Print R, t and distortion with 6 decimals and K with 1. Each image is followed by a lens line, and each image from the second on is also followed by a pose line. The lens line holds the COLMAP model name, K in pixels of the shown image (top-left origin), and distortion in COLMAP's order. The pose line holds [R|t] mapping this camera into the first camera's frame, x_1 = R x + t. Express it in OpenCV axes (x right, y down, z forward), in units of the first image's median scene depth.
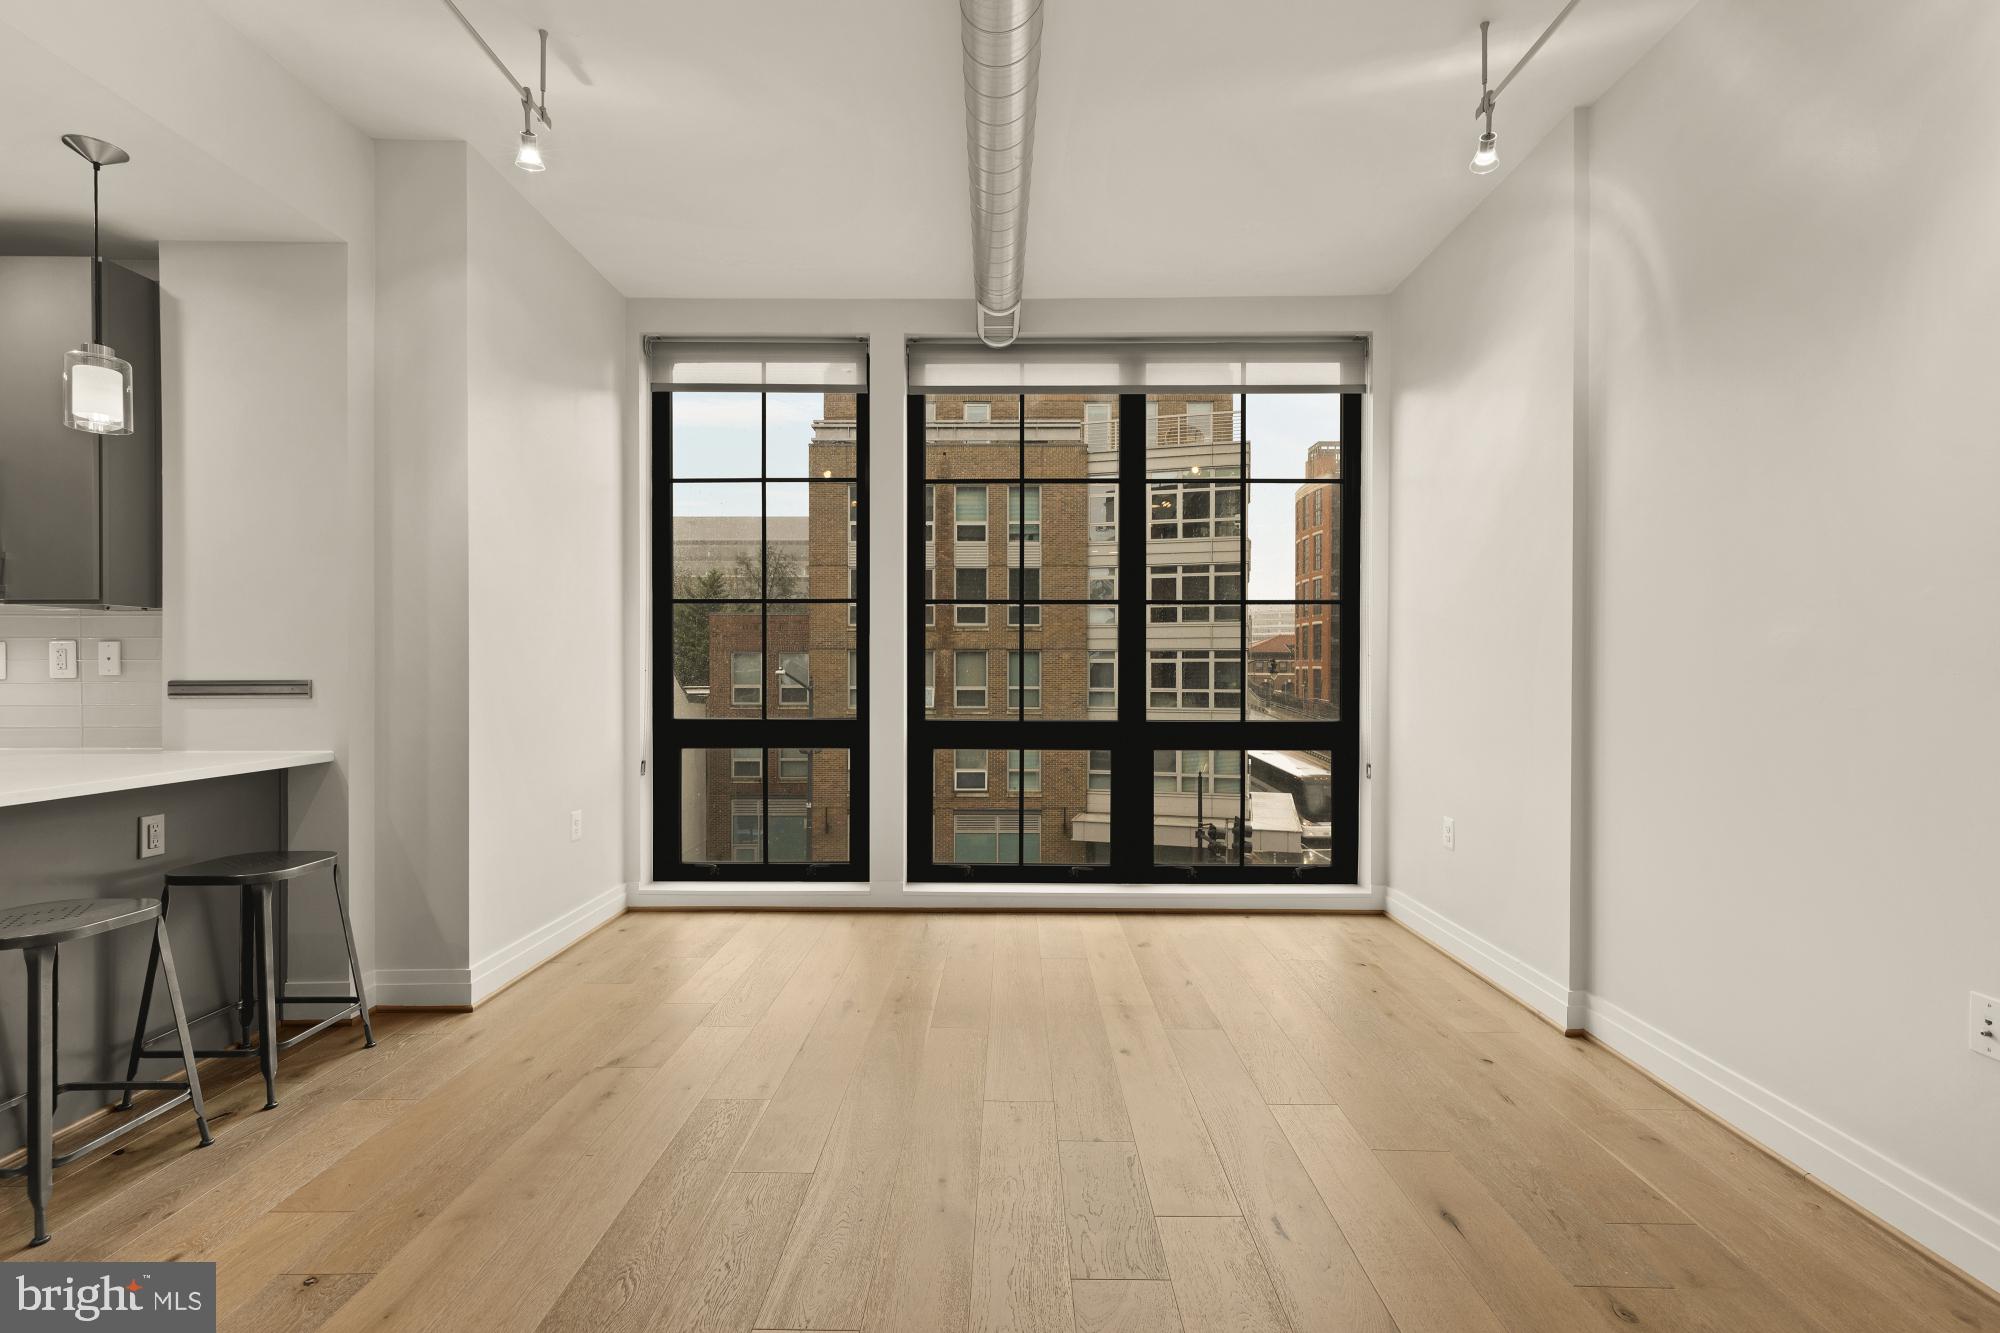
lens RADIAL K [[890.6, 0, 1001.0], [0, 890.6, 672.2], [0, 0, 1]] dist [0.008889, -0.001778]
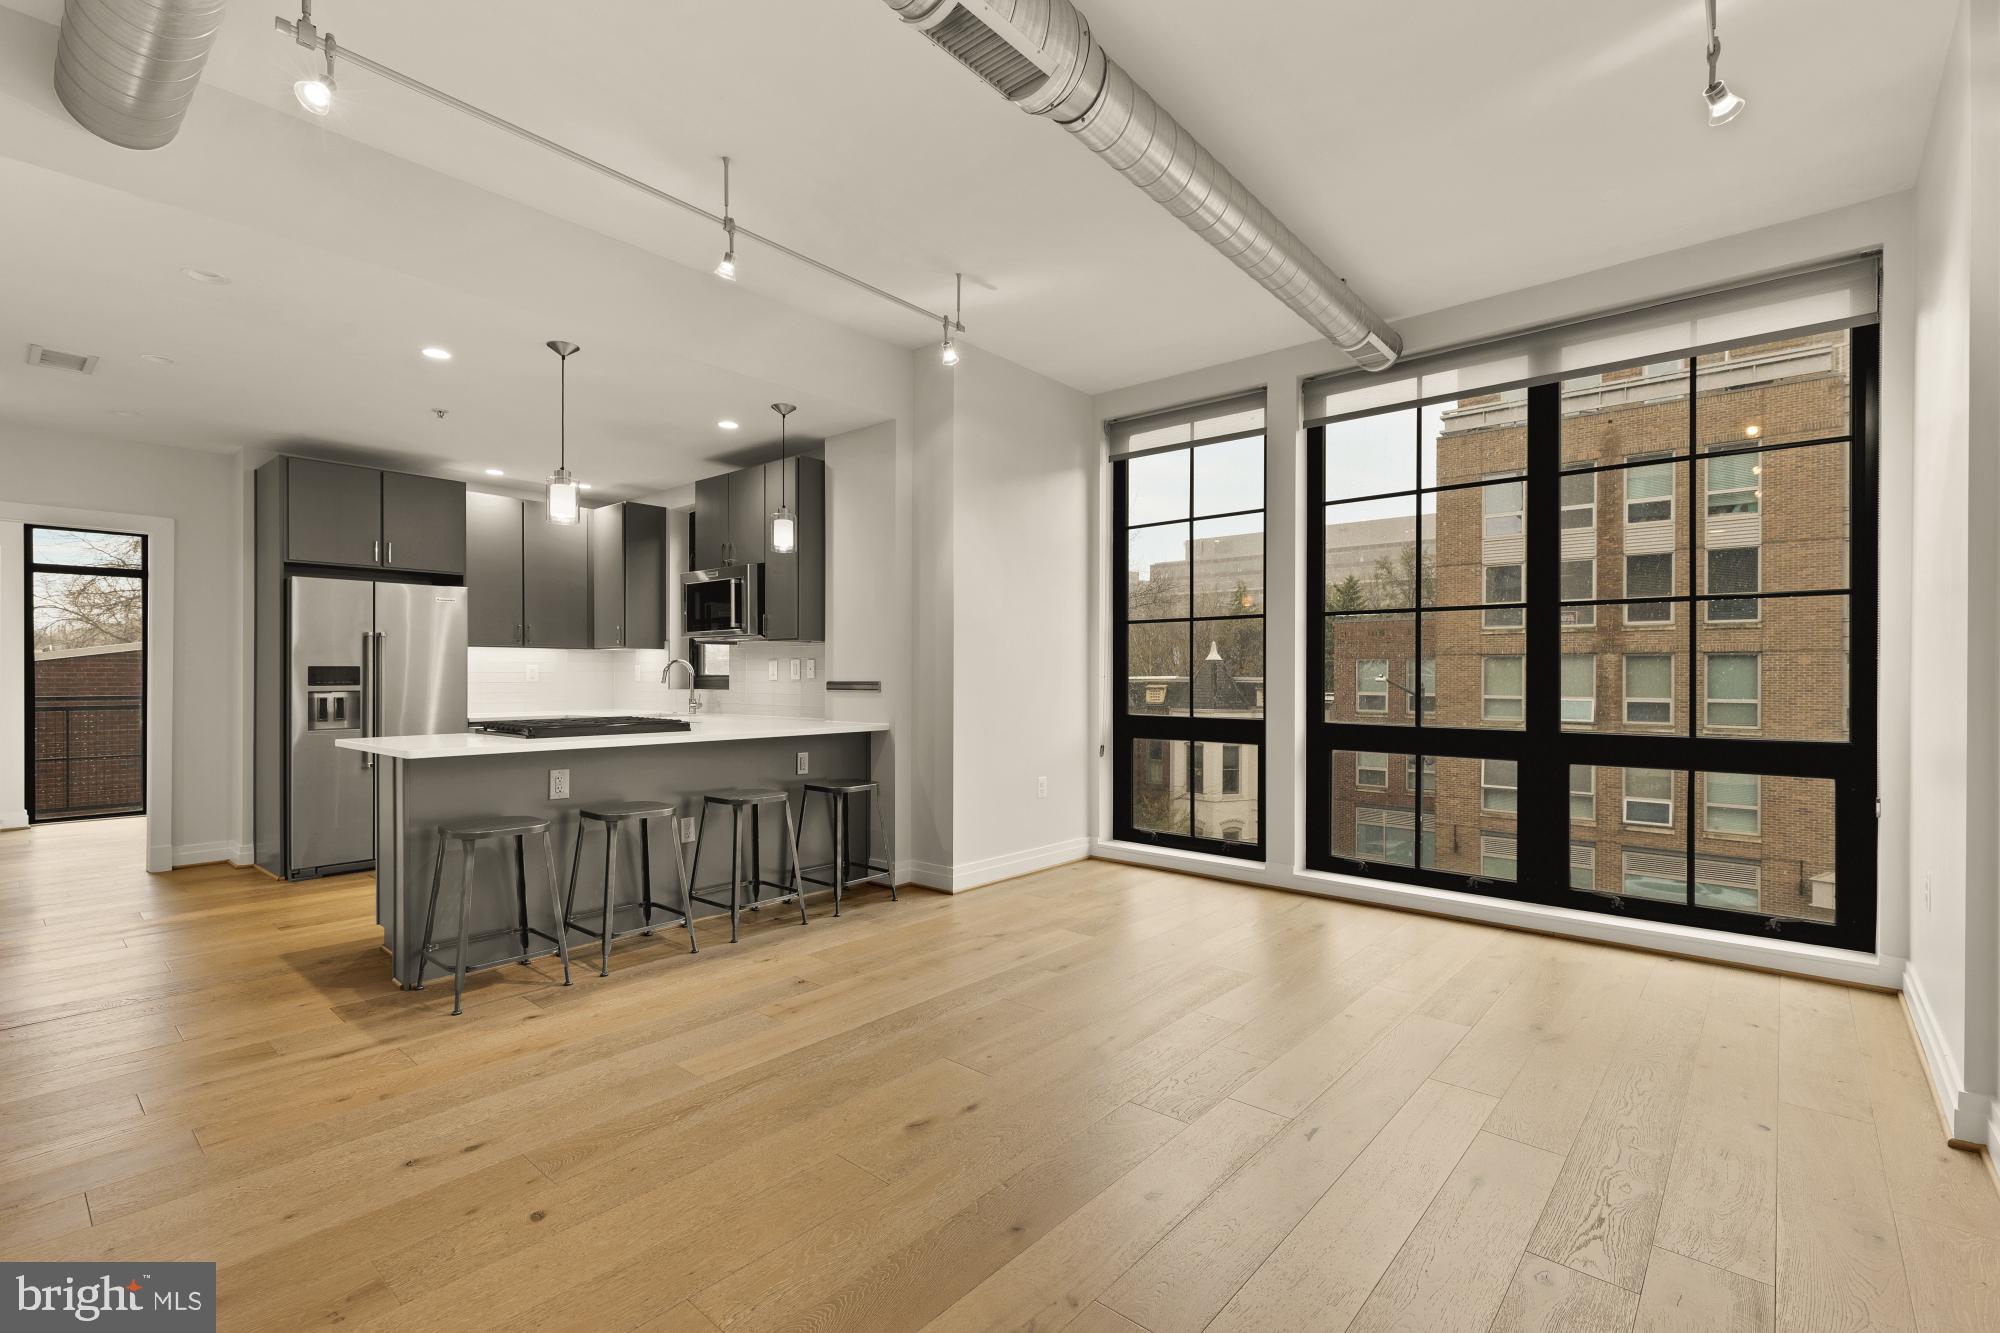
lens RADIAL K [[890.6, 0, 1007.9], [0, 890.6, 673.2], [0, 0, 1]] dist [0.008889, -0.001778]
pose [[0.764186, -0.000227, -0.644995, 0.332088], [-0.004363, 0.999975, -0.005521, 0.000913], [0.644981, 0.007033, 0.764166, -0.085967]]
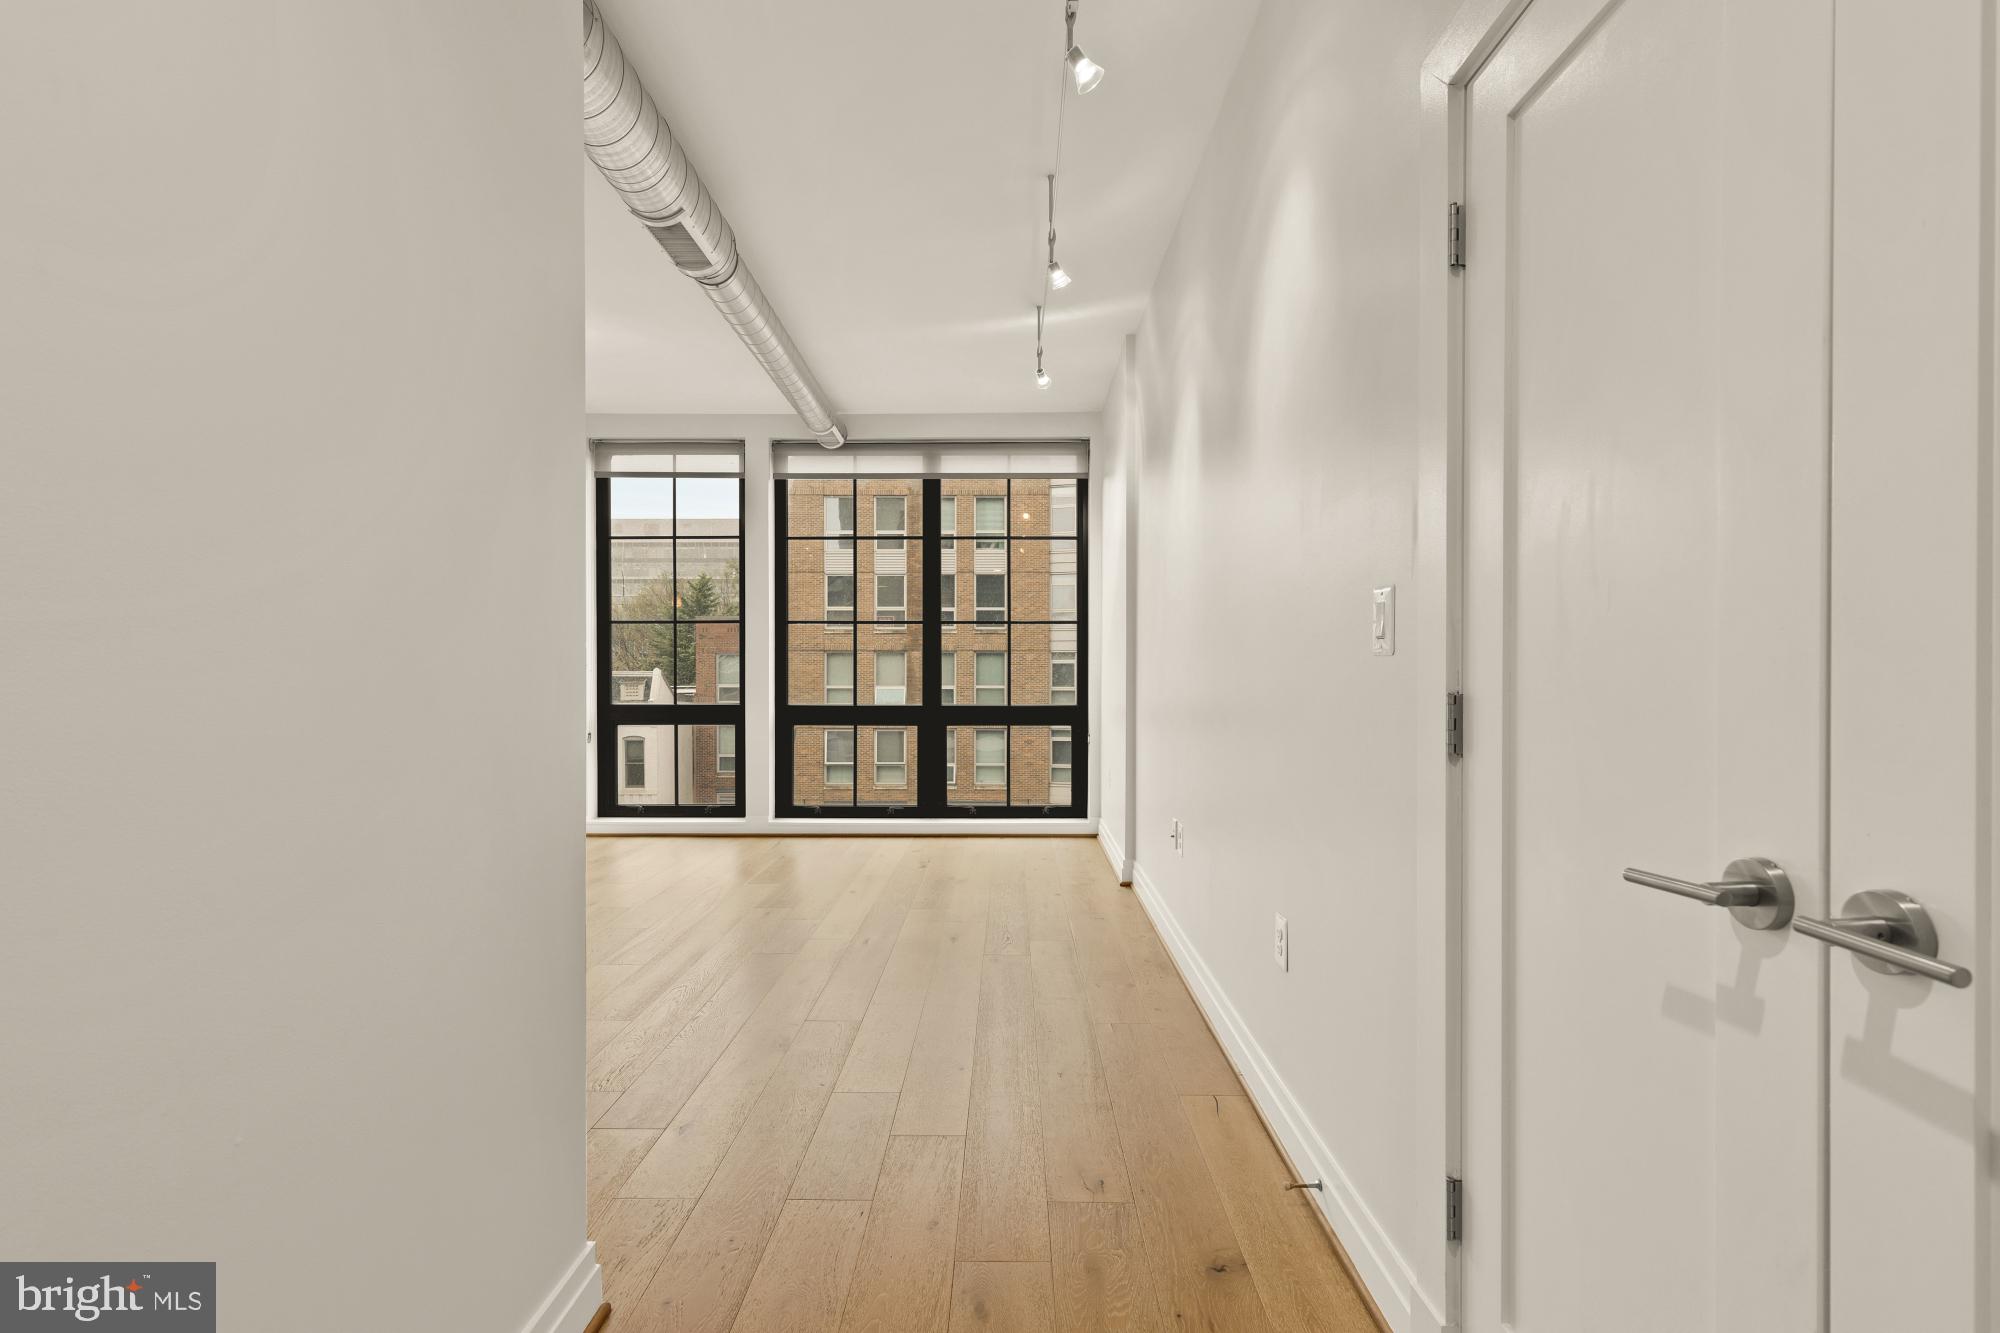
lens RADIAL K [[890.6, 0, 1000.8], [0, 890.6, 673.4], [0, 0, 1]] dist [0.008889, -0.001778]
pose [[0.999998, -0.001736, 0.001240, 0.263066], [0.001735, 0.999998, 0.000943, 0.001773], [-0.001242, -0.000941, 0.999999, -0.446244]]
